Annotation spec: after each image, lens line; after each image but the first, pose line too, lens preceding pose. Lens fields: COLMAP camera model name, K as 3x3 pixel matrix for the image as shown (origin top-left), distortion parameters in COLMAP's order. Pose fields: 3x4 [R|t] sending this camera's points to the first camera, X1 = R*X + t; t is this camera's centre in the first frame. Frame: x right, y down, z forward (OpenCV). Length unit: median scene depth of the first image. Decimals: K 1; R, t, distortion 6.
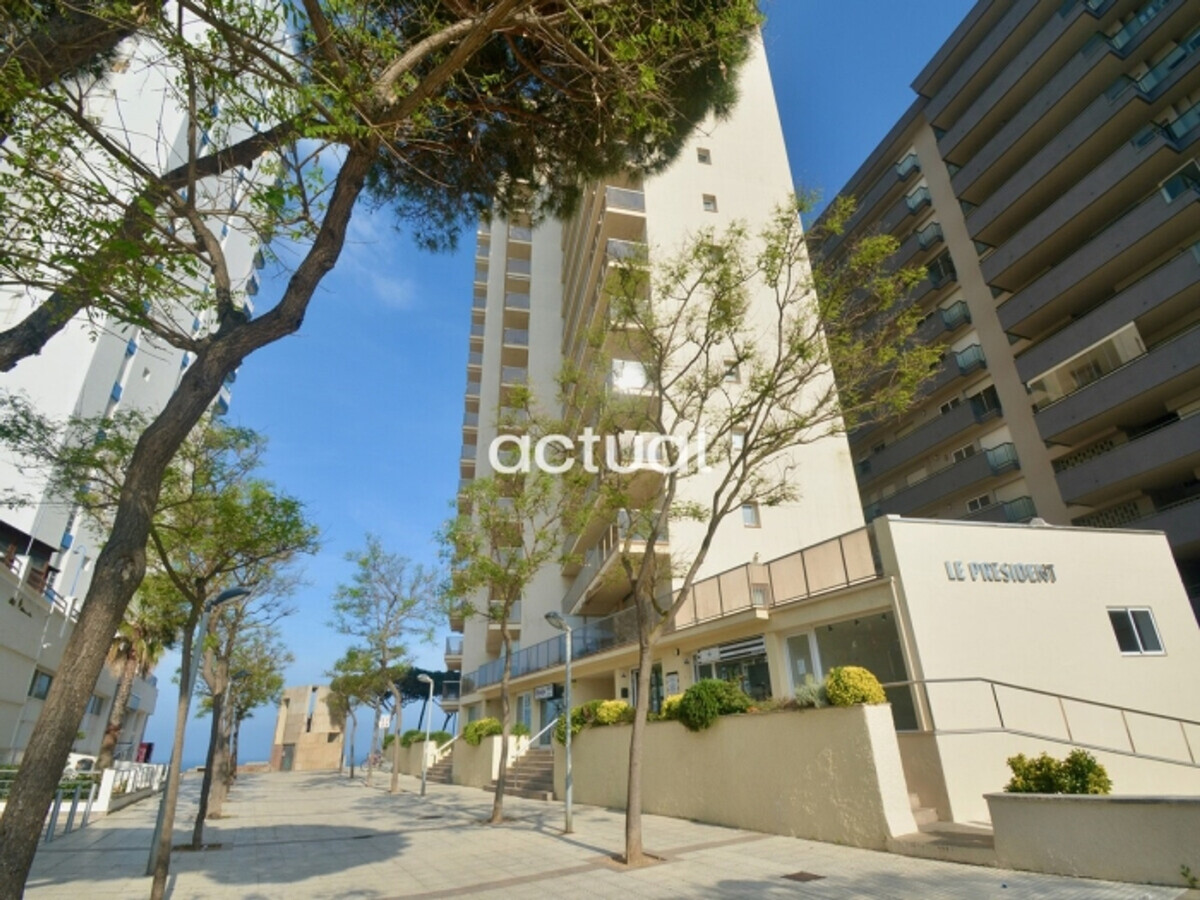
lens RADIAL K [[627.4, 0, 635.3], [0, 627.4, 456.1], [0, 0, 1]] dist [0.030963, -0.039816]
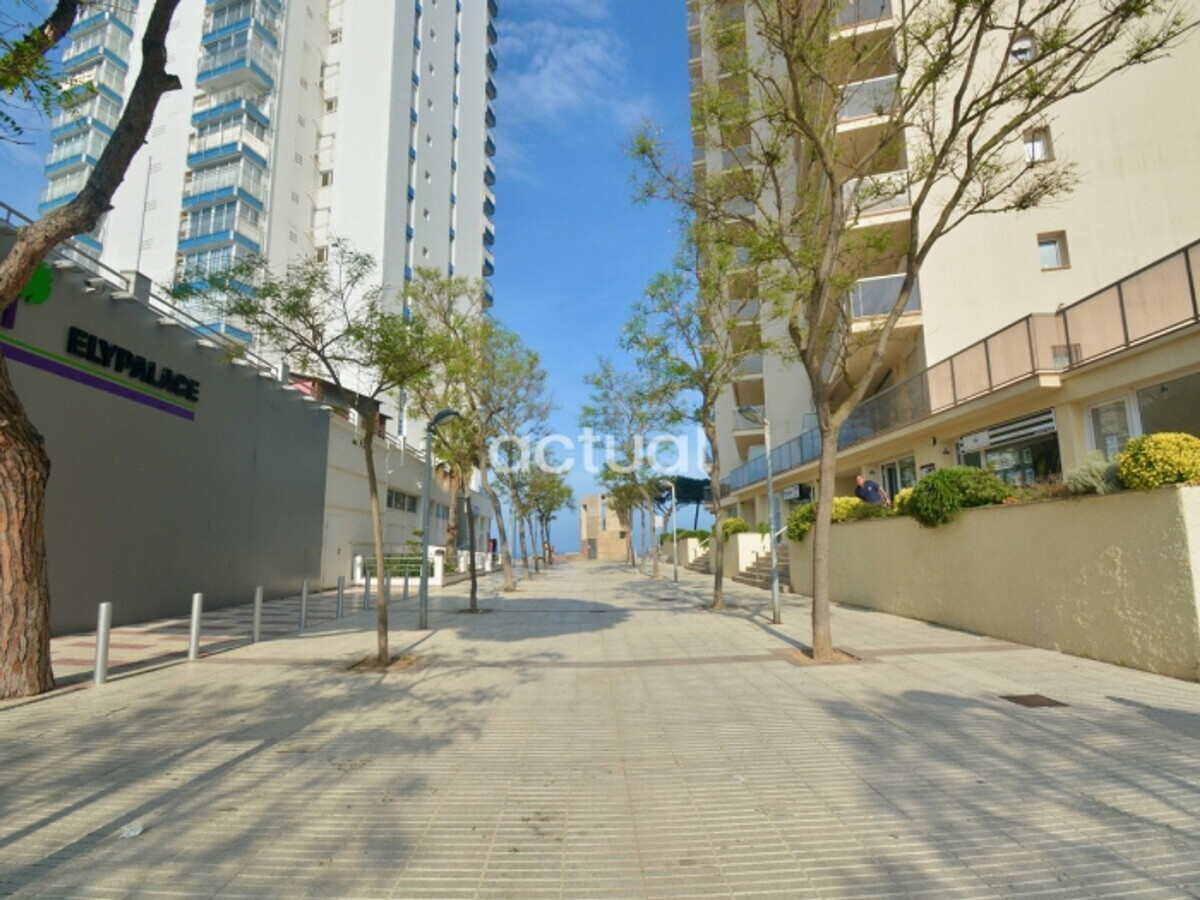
lens RADIAL K [[606.1, 0, 593.5], [0, 606.1, 475.9], [0, 0, 1]] dist [0.003690, -0.020731]
pose [[0.846667, -0.044634, -0.530248, 0.142611], [0.207083, 0.945560, 0.251064, 0.083144], [0.490175, -0.322373, 0.809817, 0.164678]]
